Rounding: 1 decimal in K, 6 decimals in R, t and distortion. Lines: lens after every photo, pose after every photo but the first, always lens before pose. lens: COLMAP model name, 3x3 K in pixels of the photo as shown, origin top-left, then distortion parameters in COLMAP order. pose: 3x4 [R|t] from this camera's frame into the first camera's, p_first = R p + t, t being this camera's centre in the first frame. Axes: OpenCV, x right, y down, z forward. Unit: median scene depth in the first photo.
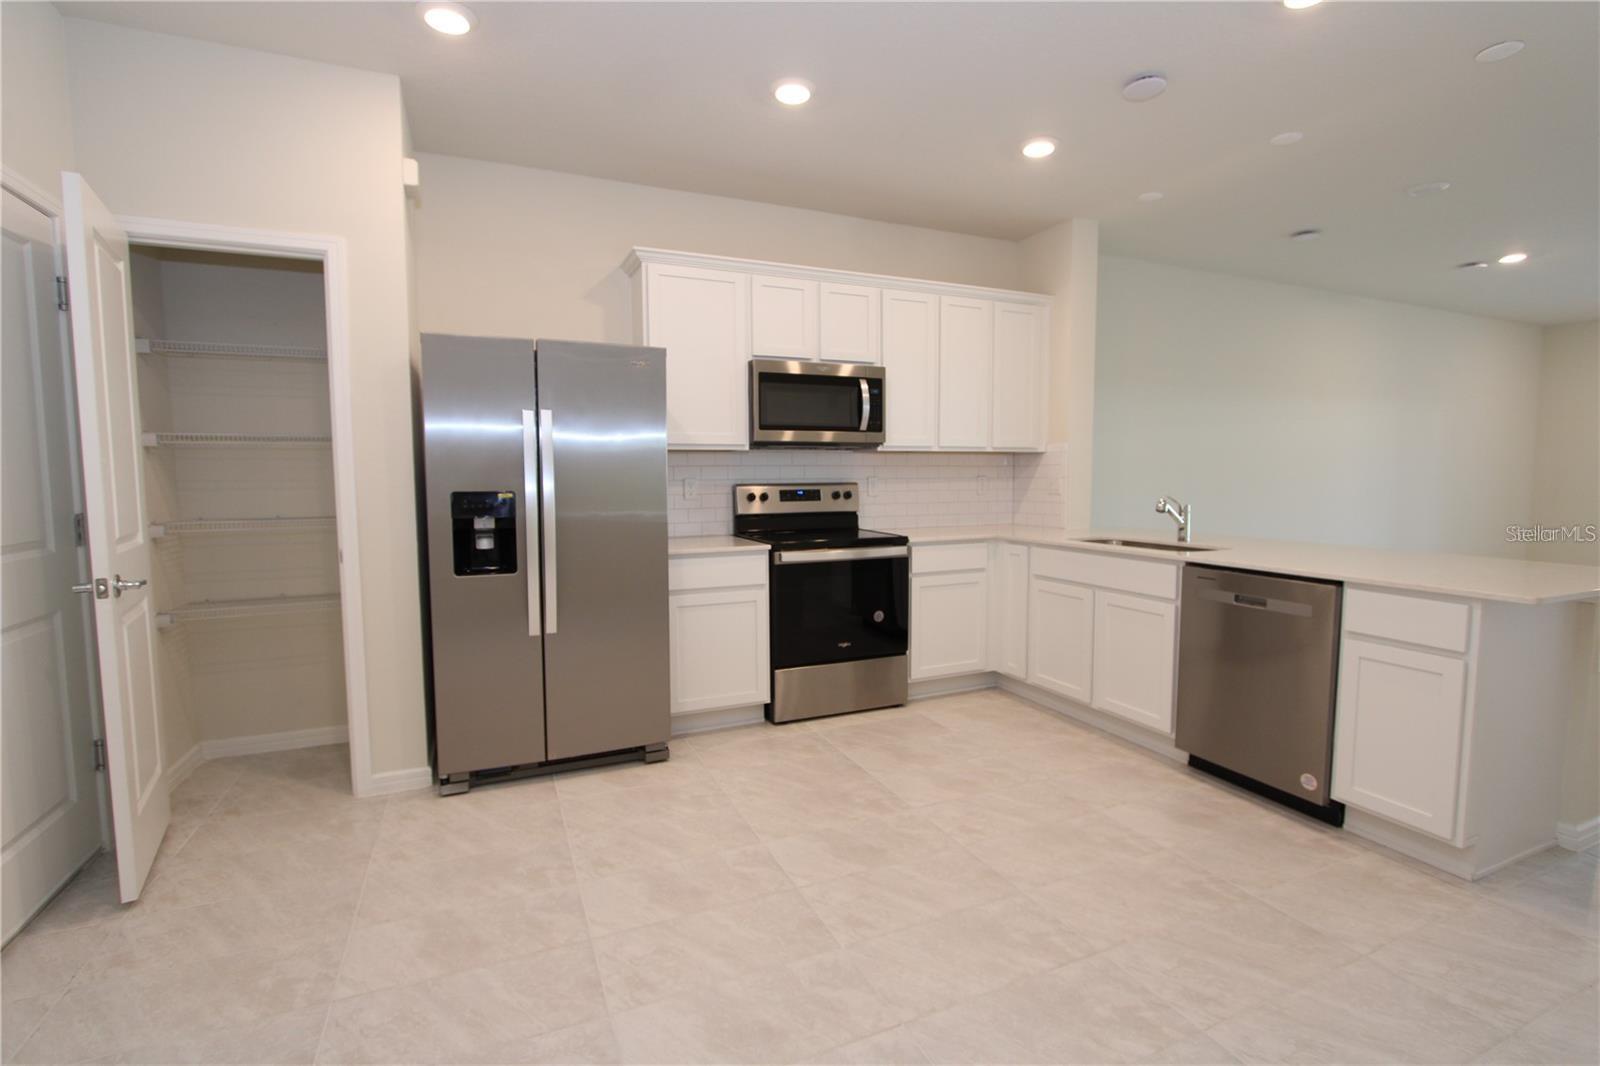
lens RADIAL K [[737.4, 0, 808.3], [0, 737.4, 528.9], [0, 0, 1]] dist [-0.017070, 0.001753]
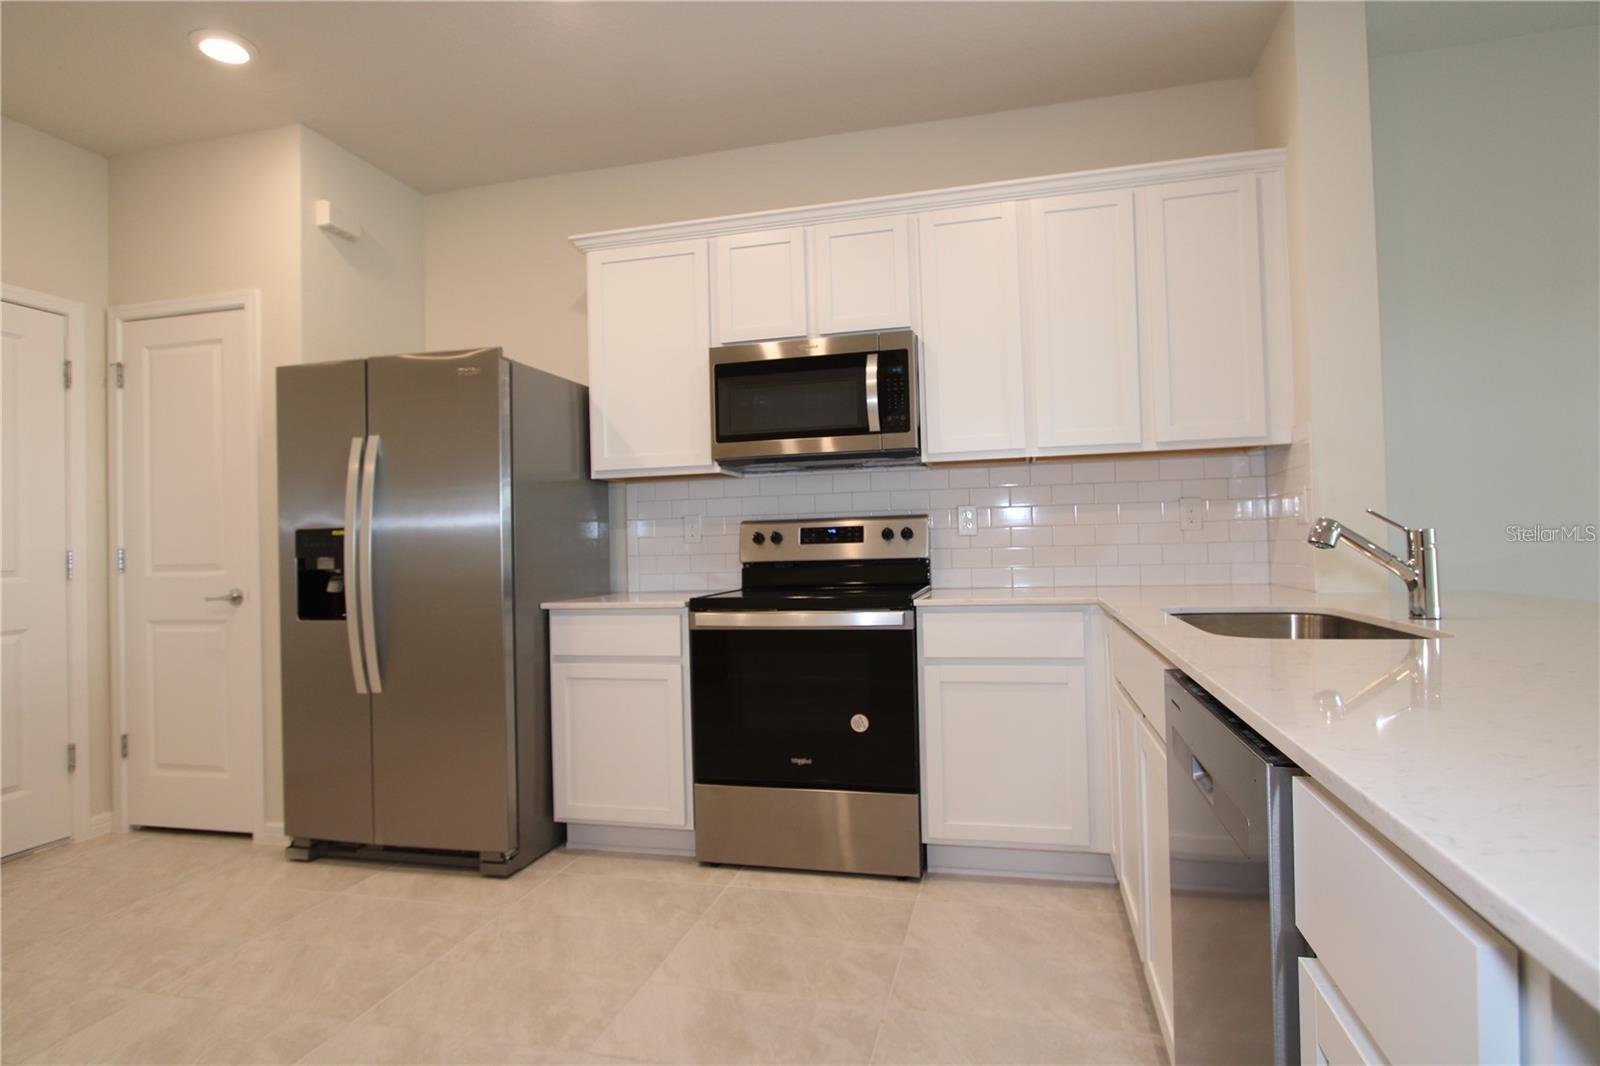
lens RADIAL K [[850.0, 0, 807.4], [0, 850.0, 528.7], [0, 0, 1]] dist [-0.015550, 0.000596]
pose [[0.788539, -0.027420, -0.614374, 0.537979], [-0.024165, 0.996853, -0.075505, 0.010730], [0.614510, 0.074385, 0.785394, 0.424500]]
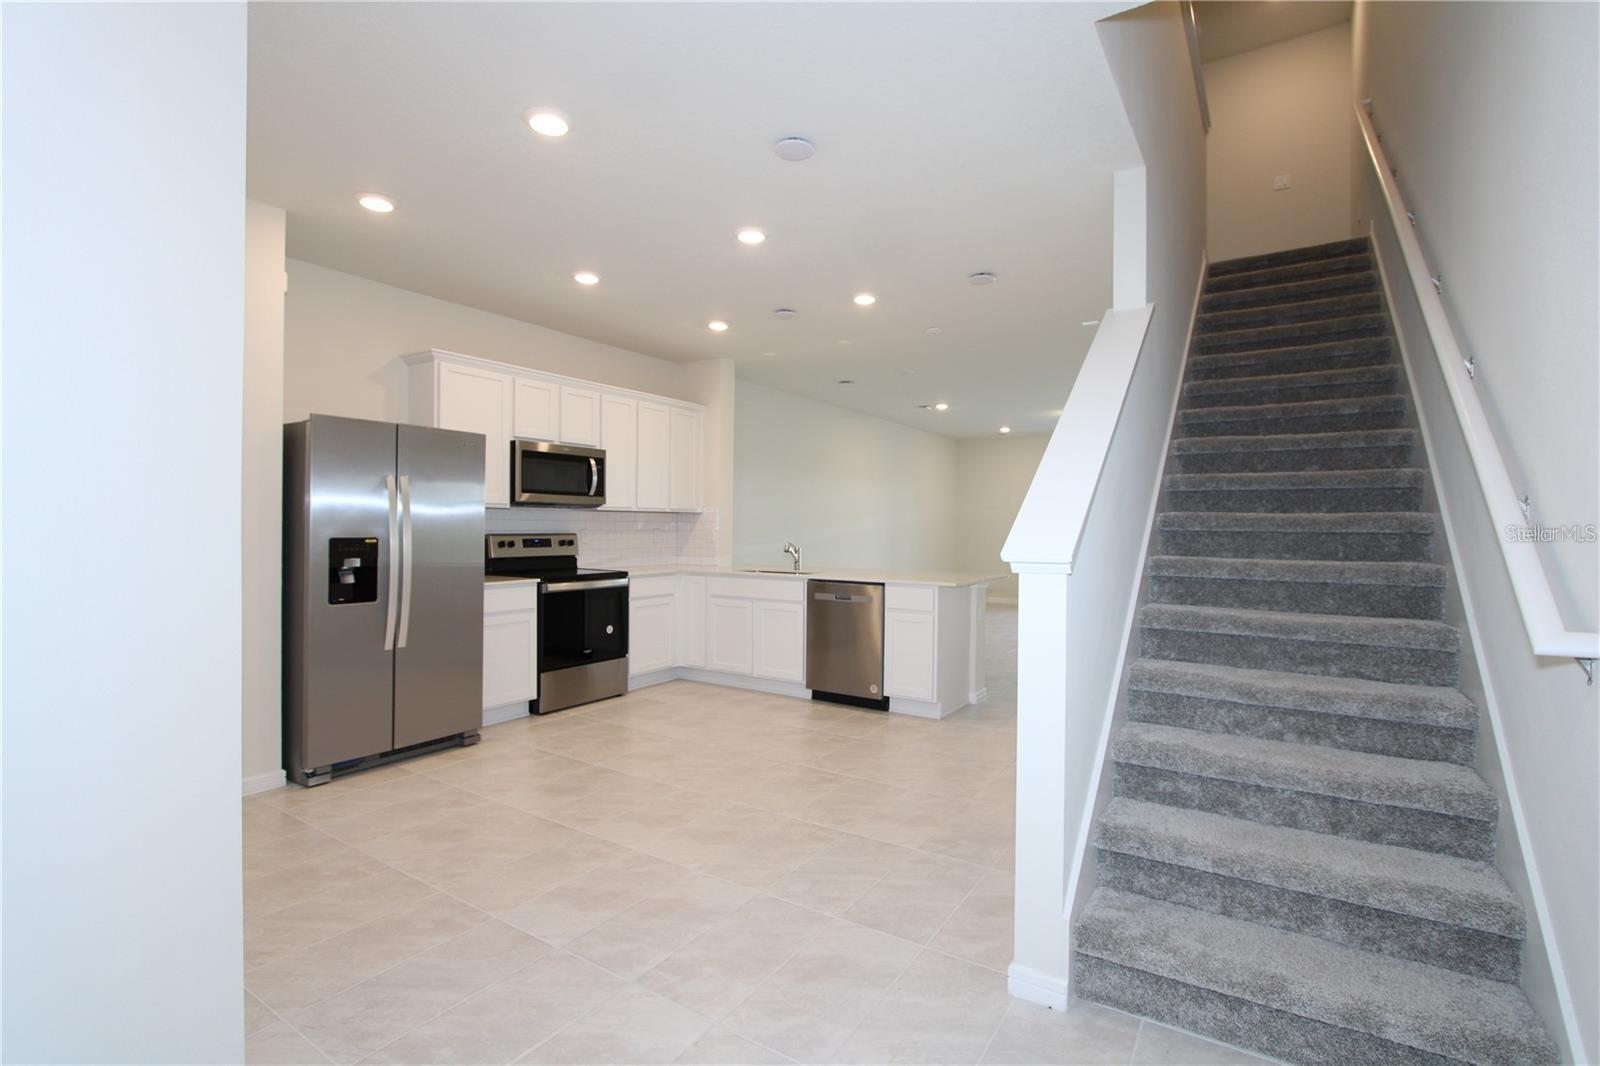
lens RADIAL K [[737.4, 0, 808.3], [0, 737.4, 528.9], [0, 0, 1]] dist [-0.017070, 0.001753]
pose [[0.835530, 0.008433, 0.549380, -0.376938], [0.031251, 0.997534, -0.062840, 0.030354], [-0.548555, 0.069673, 0.833206, -0.393261]]
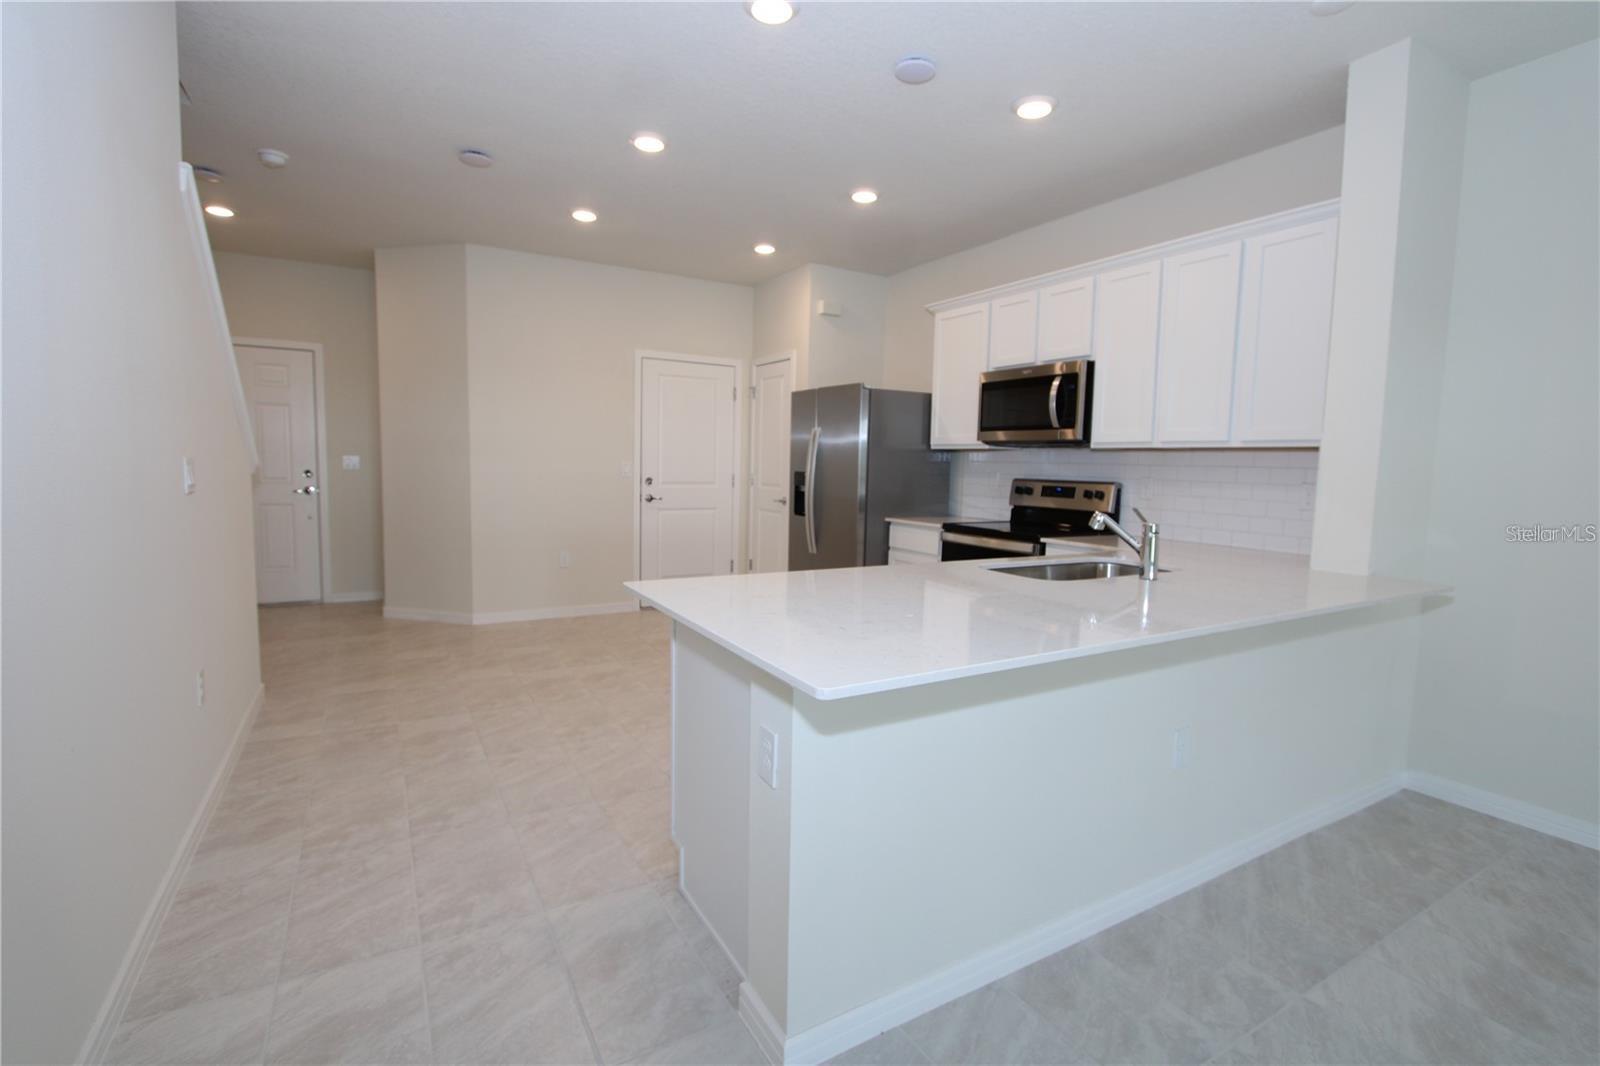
lens RADIAL K [[737.4, 0, 808.3], [0, 737.4, 528.9], [0, 0, 1]] dist [-0.017070, 0.001753]
pose [[0.114620, 0.095316, -0.988826, 1.143733], [-0.102382, 0.991219, 0.083679, -0.051909], [0.988119, 0.091647, 0.123373, 0.621594]]
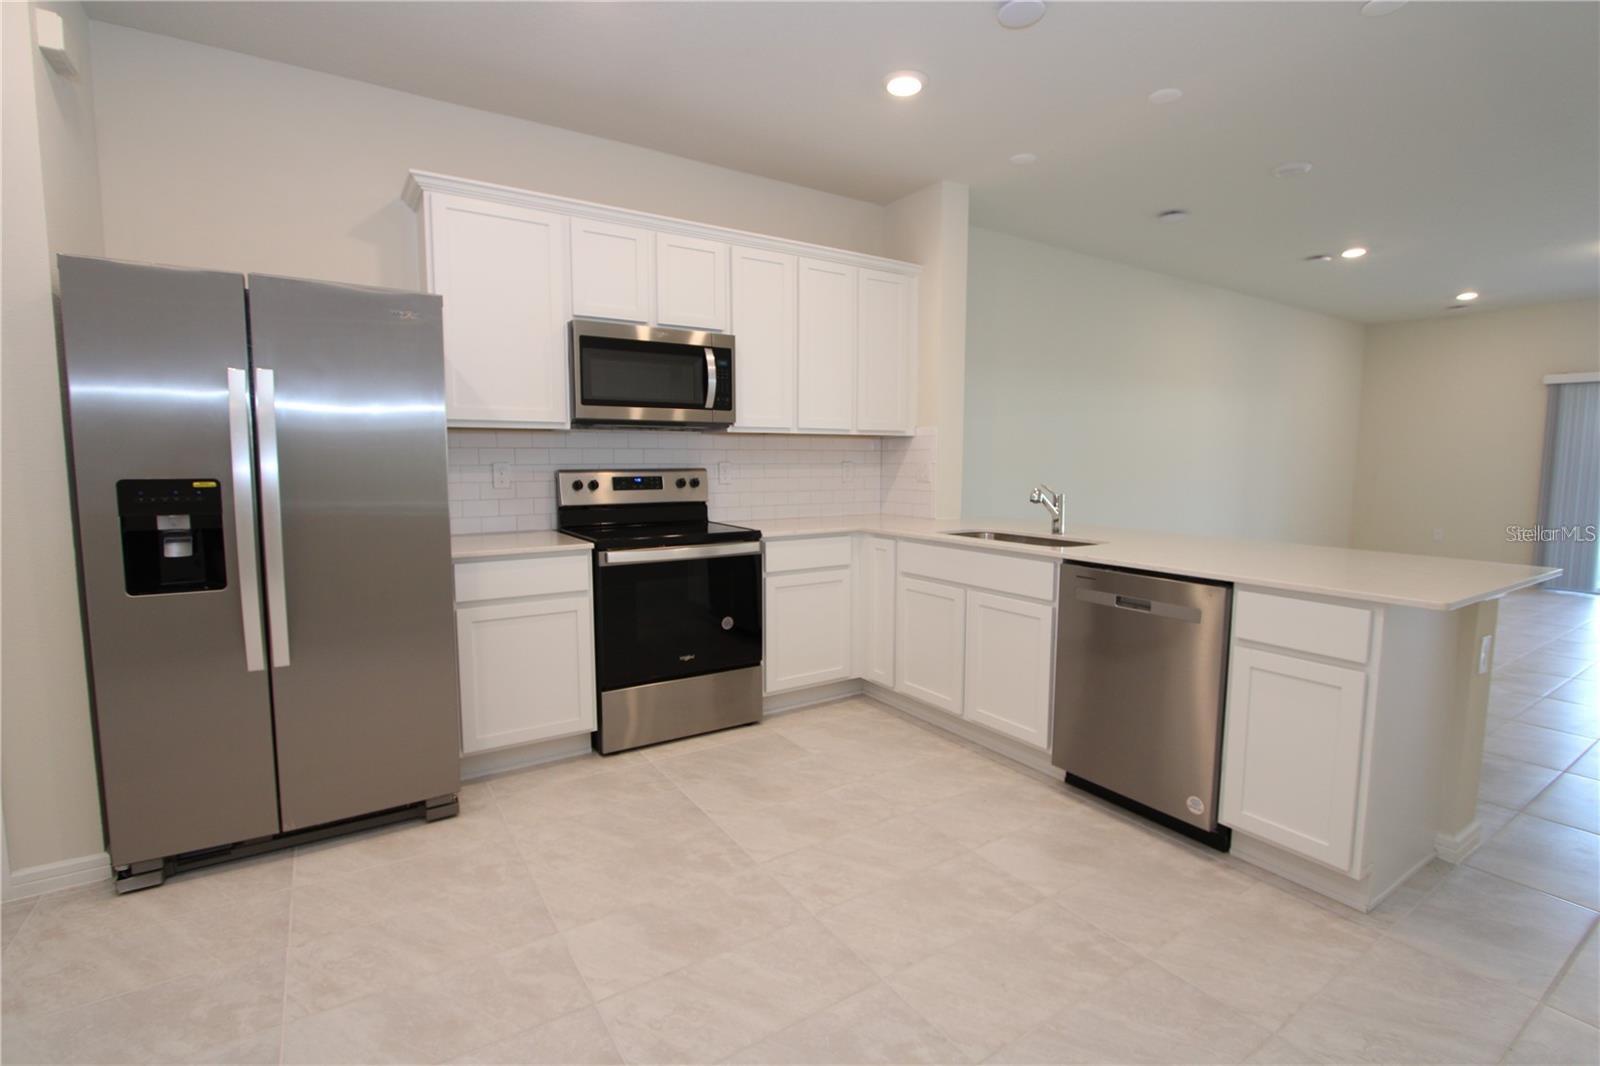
lens RADIAL K [[737.4, 0, 808.3], [0, 737.4, 528.9], [0, 0, 1]] dist [-0.017070, 0.001753]
pose [[0.986665, -0.008973, 0.162519, 0.052411], [0.005808, 0.999784, 0.019940, -0.009573], [-0.162663, -0.018730, 0.986504, 0.140743]]
